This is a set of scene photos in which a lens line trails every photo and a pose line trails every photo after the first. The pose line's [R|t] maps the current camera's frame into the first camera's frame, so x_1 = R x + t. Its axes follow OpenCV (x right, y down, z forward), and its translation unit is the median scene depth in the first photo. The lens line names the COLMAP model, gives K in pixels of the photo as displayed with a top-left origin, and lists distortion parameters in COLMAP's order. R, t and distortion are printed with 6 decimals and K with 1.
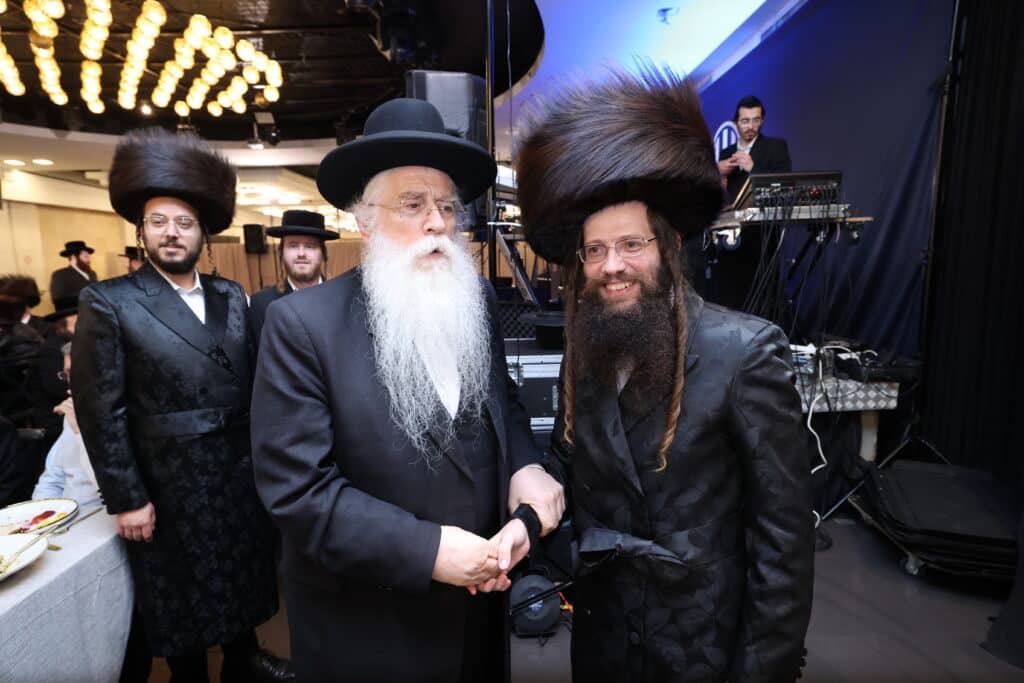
lens RADIAL K [[605.3, 0, 511.3], [0, 605.3, 346.8], [0, 0, 1]] dist [0.004269, 0.001162]
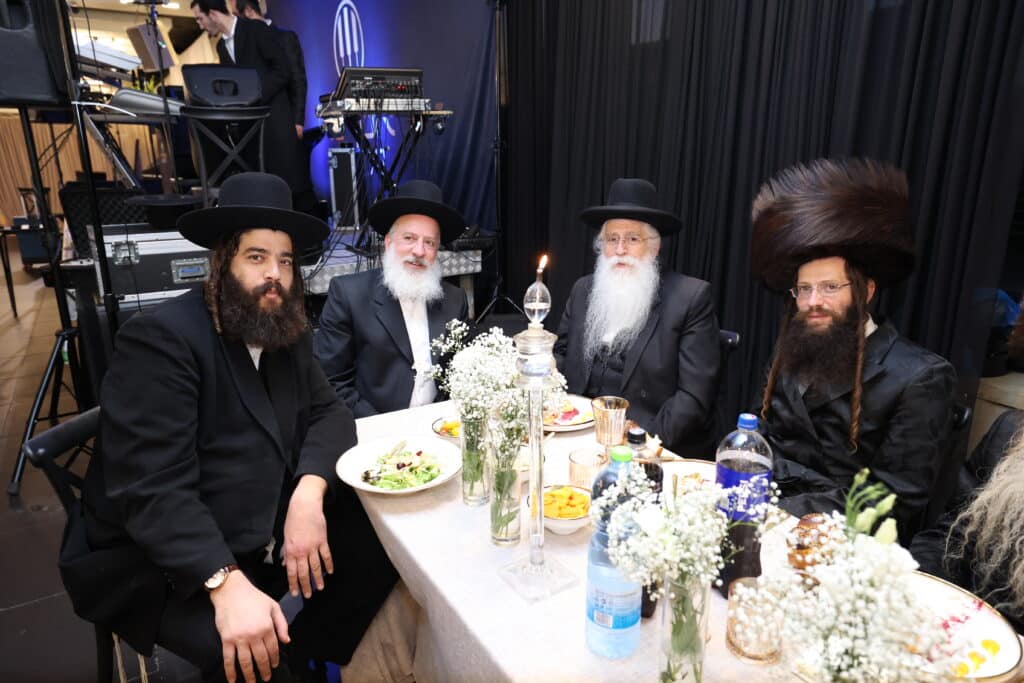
lens RADIAL K [[695.6, 0, 512.7], [0, 695.6, 342.4], [0, 0, 1]] dist [-0.002671, -0.001830]
pose [[0.867391, -0.124044, 0.481918, -0.012797], [0.063564, 0.988119, 0.139933, 0.050849], [-0.493550, -0.090744, 0.864970, -0.277328]]
